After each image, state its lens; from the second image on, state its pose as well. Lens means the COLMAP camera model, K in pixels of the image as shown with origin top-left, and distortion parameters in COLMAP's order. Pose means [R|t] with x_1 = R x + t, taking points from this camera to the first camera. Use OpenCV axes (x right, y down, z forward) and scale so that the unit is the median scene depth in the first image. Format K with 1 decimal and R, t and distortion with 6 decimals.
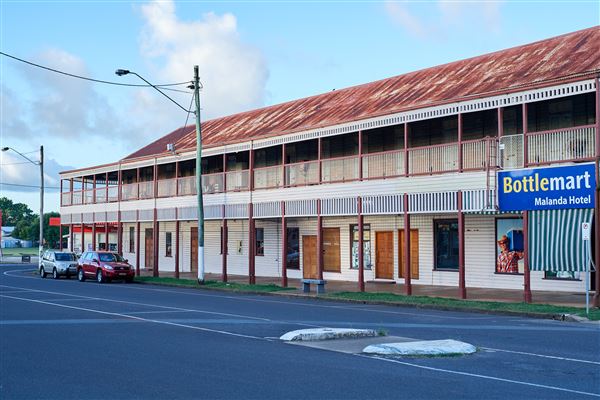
lens RADIAL K [[815.6, 0, 300.0], [0, 815.6, 200.0], [0, 0, 1]] dist [-0.012067, -0.005887]
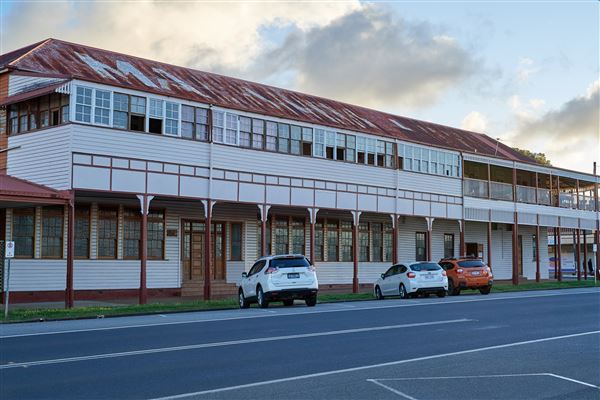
lens RADIAL K [[815.6, 0, 300.0], [0, 815.6, 200.0], [0, 0, 1]] dist [-0.012067, -0.005887]
pose [[-0.177469, 0.052846, 0.982706, -1.135627], [-0.058239, 0.996243, -0.064091, 0.078380], [-0.982402, -0.068606, -0.173725, 1.439656]]
